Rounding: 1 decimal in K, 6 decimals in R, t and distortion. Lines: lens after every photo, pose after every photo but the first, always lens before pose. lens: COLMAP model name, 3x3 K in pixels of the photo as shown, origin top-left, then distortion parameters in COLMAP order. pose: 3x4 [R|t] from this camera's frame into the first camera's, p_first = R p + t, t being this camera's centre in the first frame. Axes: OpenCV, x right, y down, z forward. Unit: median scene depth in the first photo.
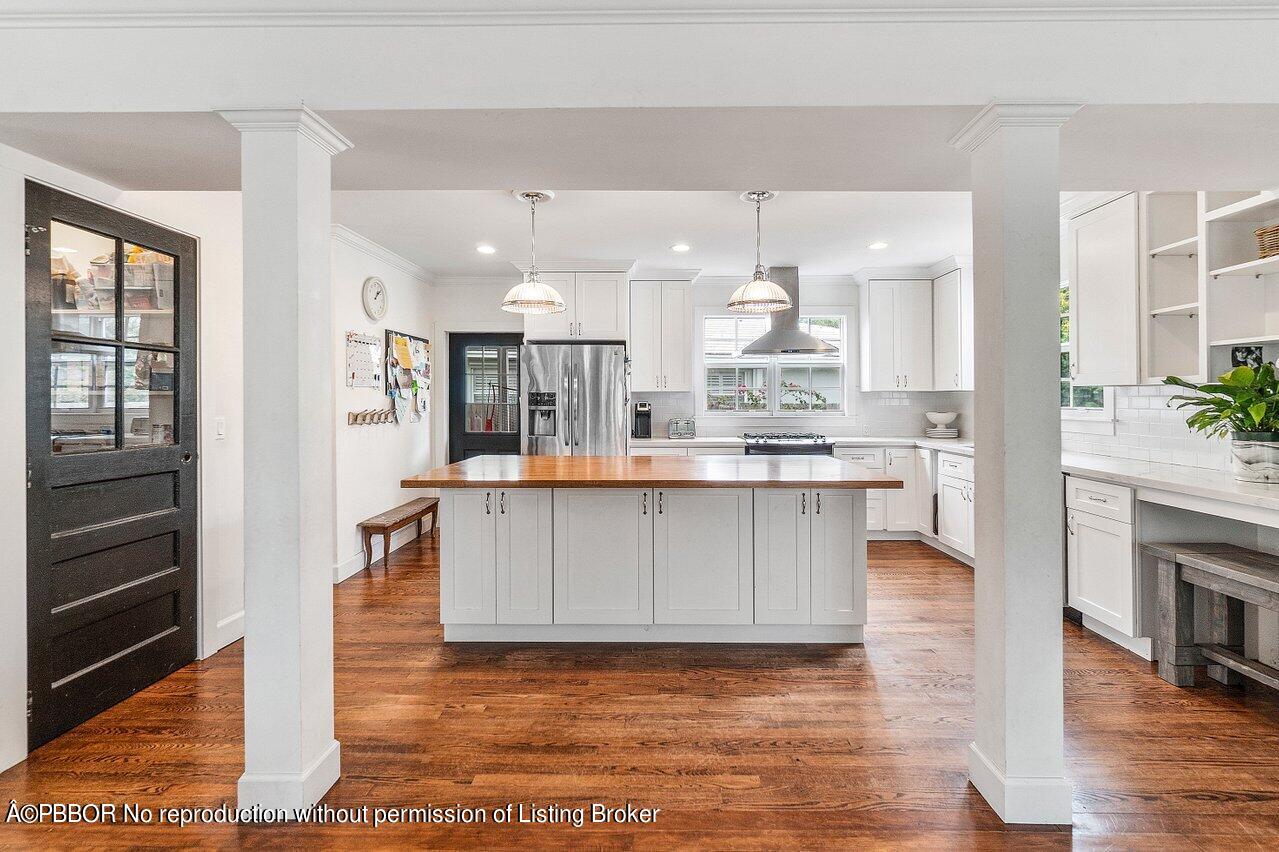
lens RADIAL K [[590.4, 0, 642.5], [0, 590.4, 404.1], [0, 0, 1]] dist [-0.001441, -0.000112]
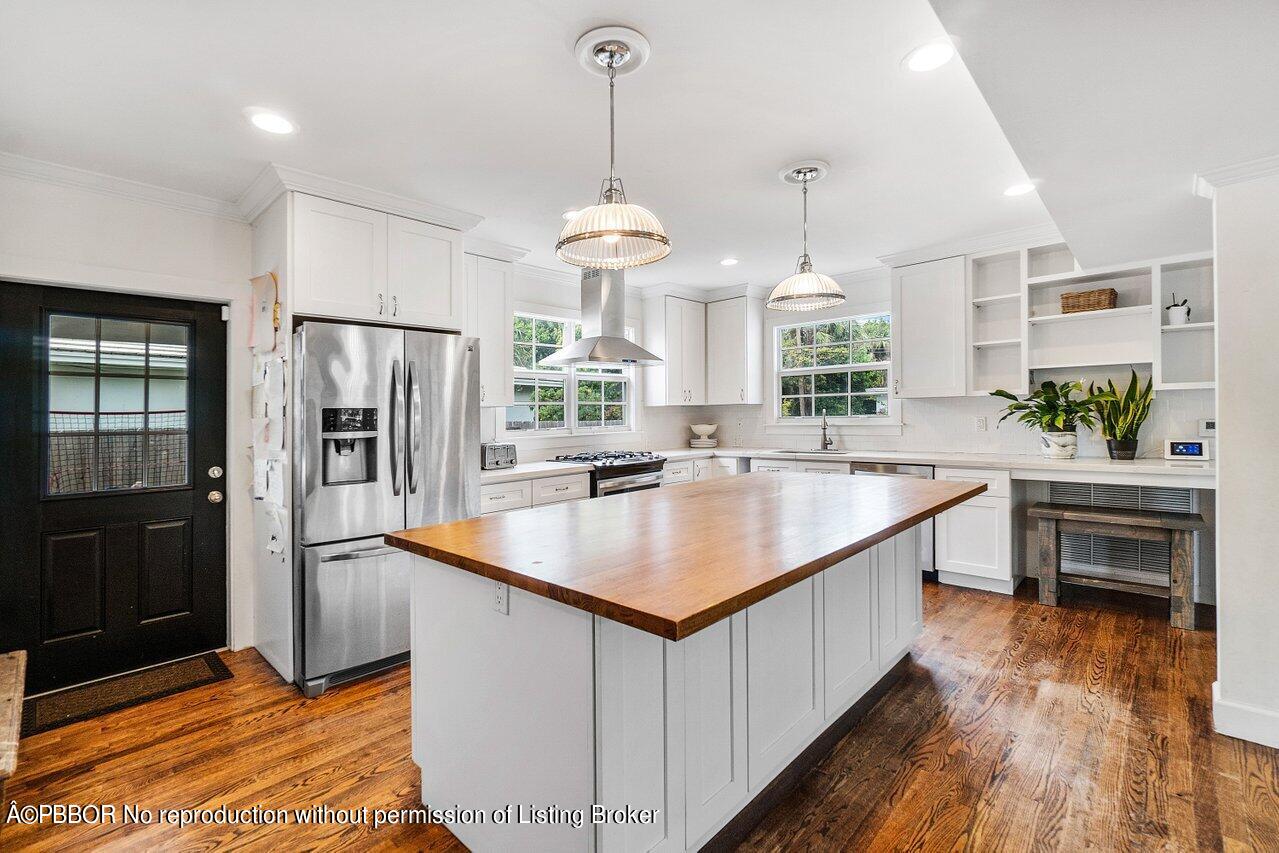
lens RADIAL K [[555.5, 0, 630.8], [0, 555.5, 412.3], [0, 0, 1]] dist [-0.001955, -0.000318]
pose [[0.668942, -0.011607, 0.743224, -0.391250], [0.028189, 0.999555, -0.009761, -0.002658], [-0.742780, 0.027480, 0.668971, 0.433917]]
